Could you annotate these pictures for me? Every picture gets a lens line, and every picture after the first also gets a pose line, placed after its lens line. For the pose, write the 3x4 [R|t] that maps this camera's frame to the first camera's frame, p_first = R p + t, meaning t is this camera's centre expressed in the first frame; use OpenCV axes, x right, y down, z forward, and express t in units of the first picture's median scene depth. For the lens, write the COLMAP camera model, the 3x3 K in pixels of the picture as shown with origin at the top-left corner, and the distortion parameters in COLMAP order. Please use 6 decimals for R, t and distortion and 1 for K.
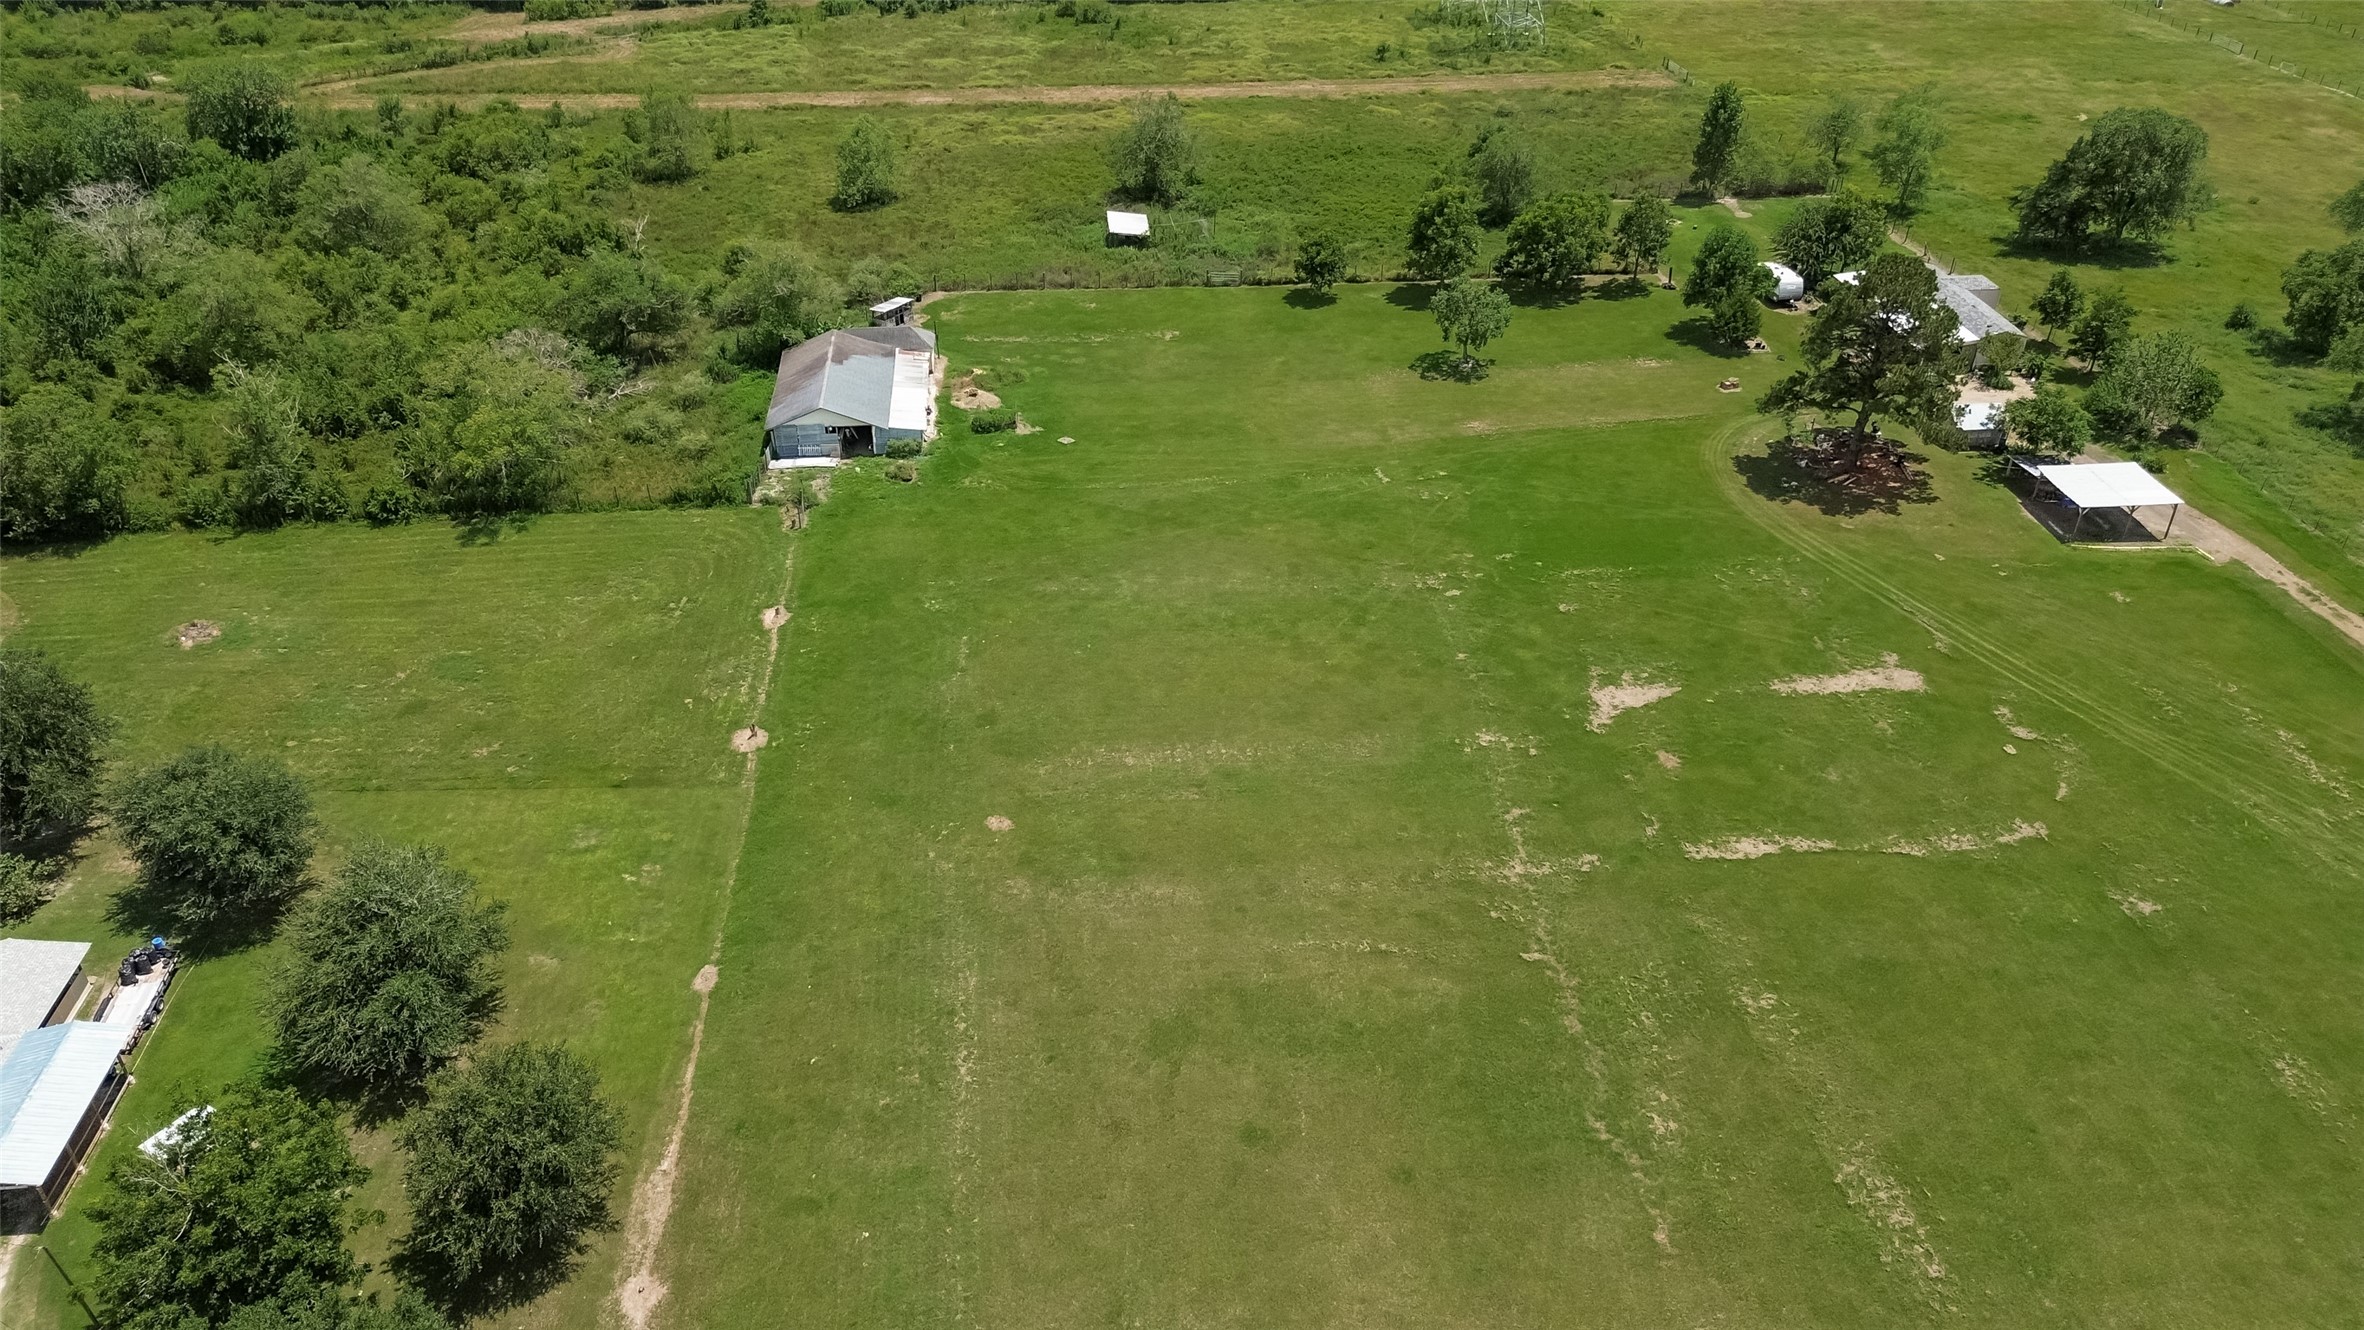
lens RADIAL K [[1666.7, 0, 1196.1], [0, 1666.7, 667.7], [0, 0, 1]] dist [0.071398, -0.083591]
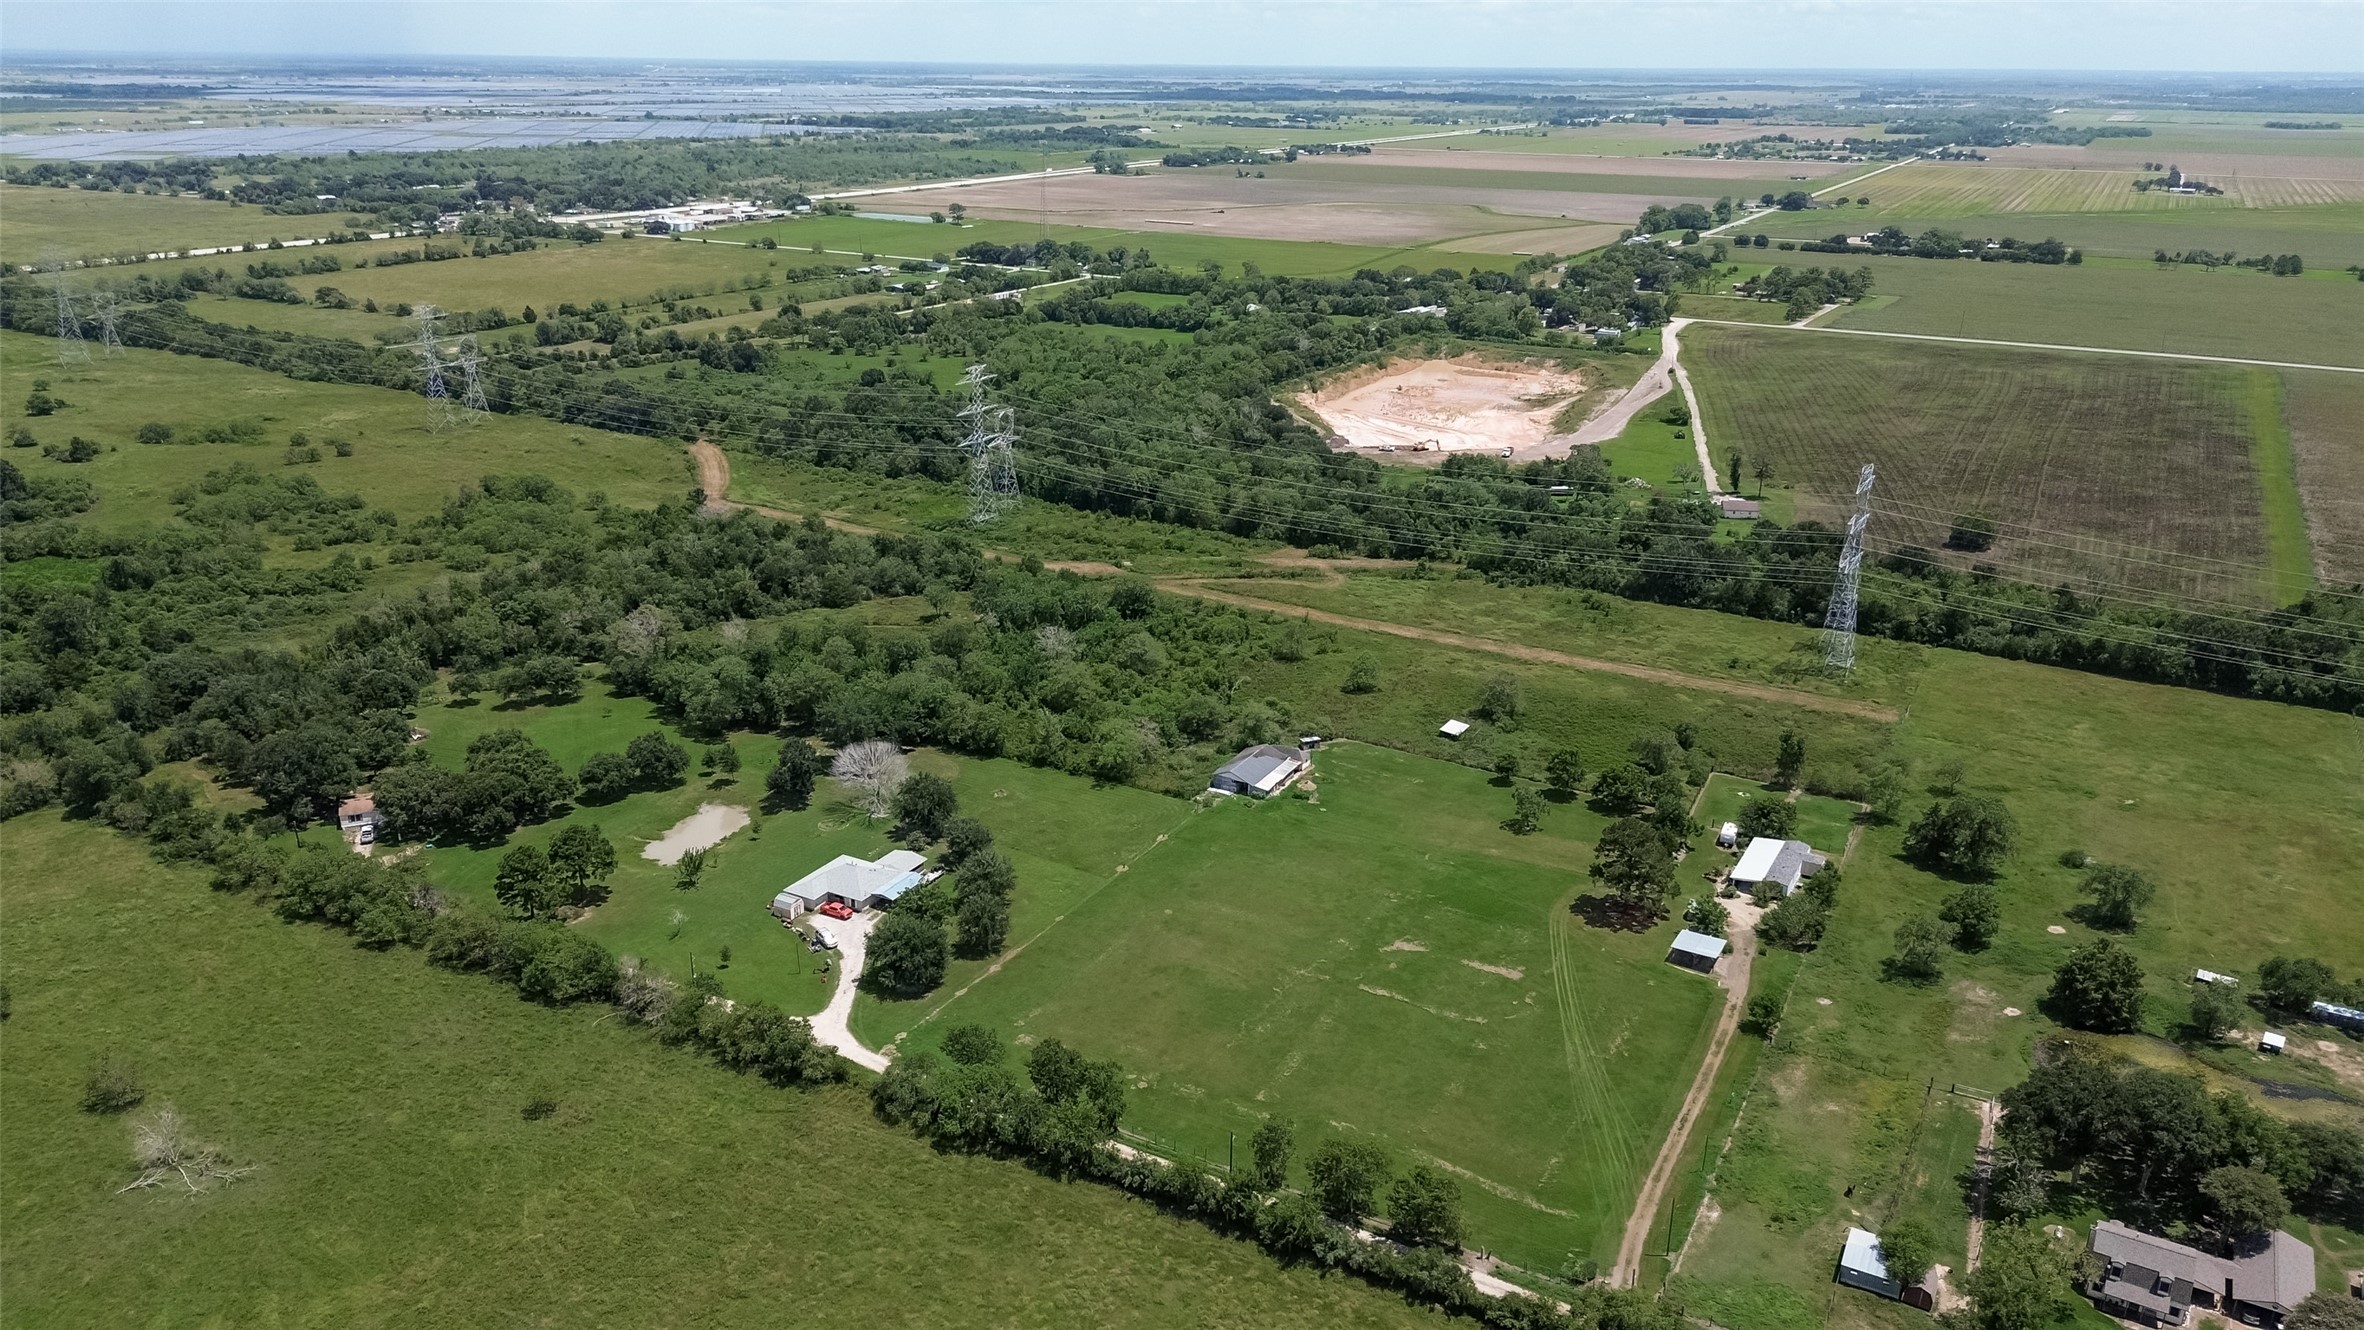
lens RADIAL K [[1666.7, 0, 1196.1], [0, 1666.7, 667.7], [0, 0, 1]] dist [0.071398, -0.083591]
pose [[0.822660, 0.199975, -0.532203, 0.909034], [-0.316969, 0.938439, -0.137342, 0.050359], [0.471975, 0.281677, 0.835403, -1.015321]]
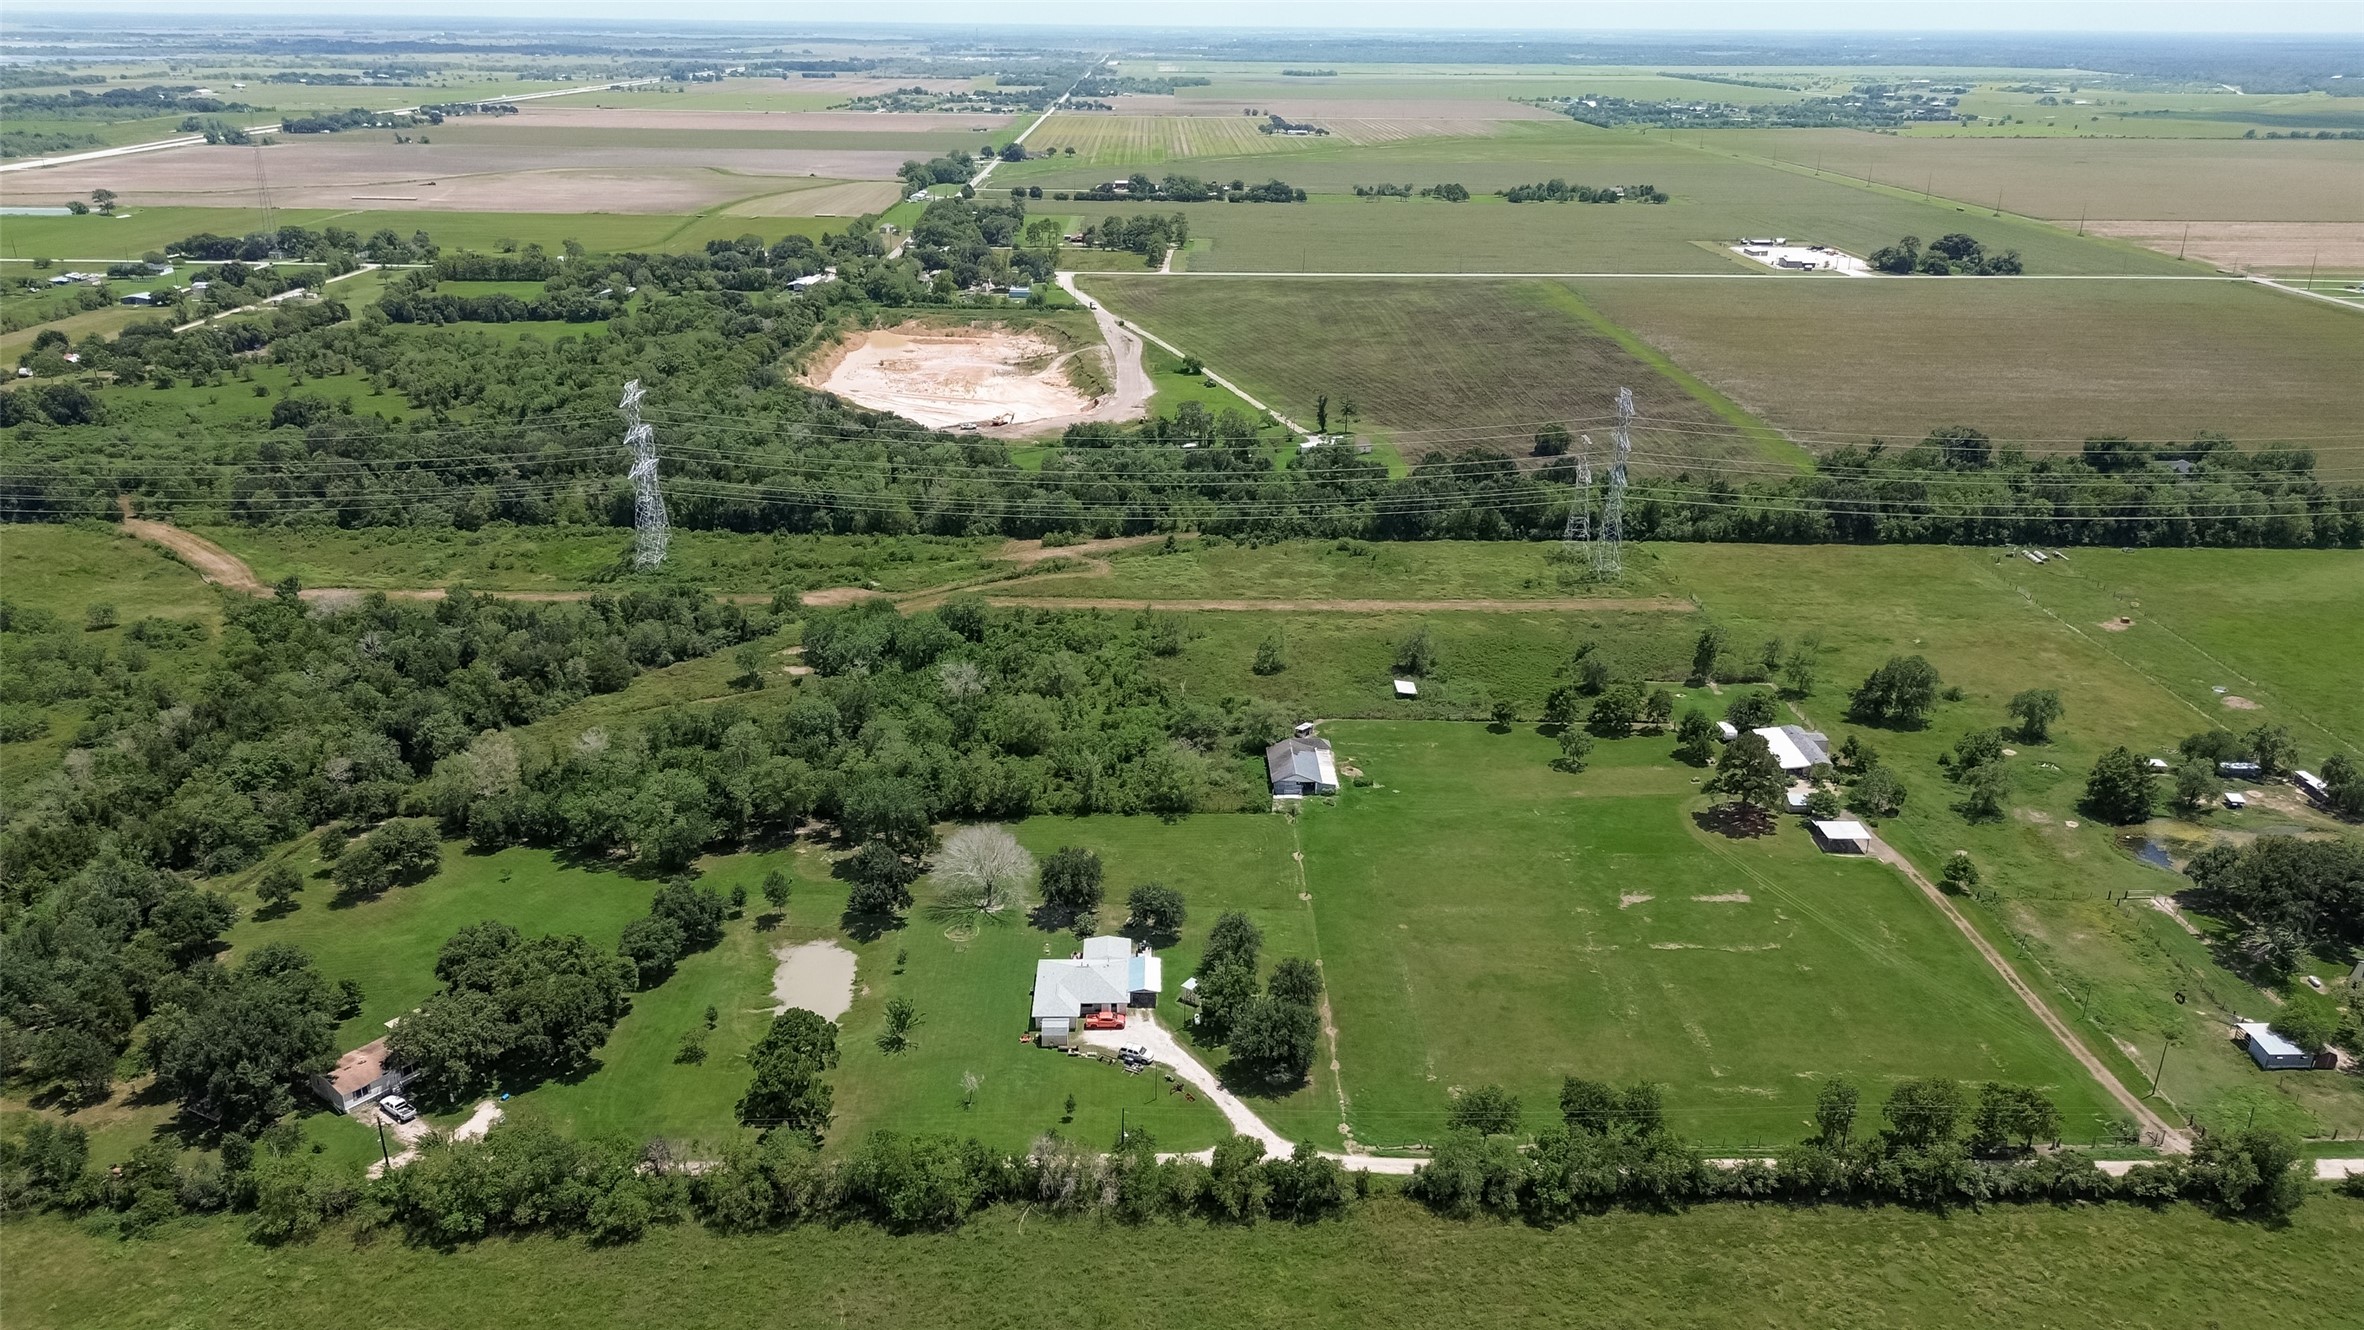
lens RADIAL K [[1666.7, 0, 1196.1], [0, 1666.7, 667.7], [0, 0, 1]] dist [0.071398, -0.083591]
pose [[0.996792, 0.035581, -0.071691, -0.180439], [-0.049671, 0.977387, -0.205540, 0.169969], [0.062757, 0.208442, 0.976019, -1.203909]]
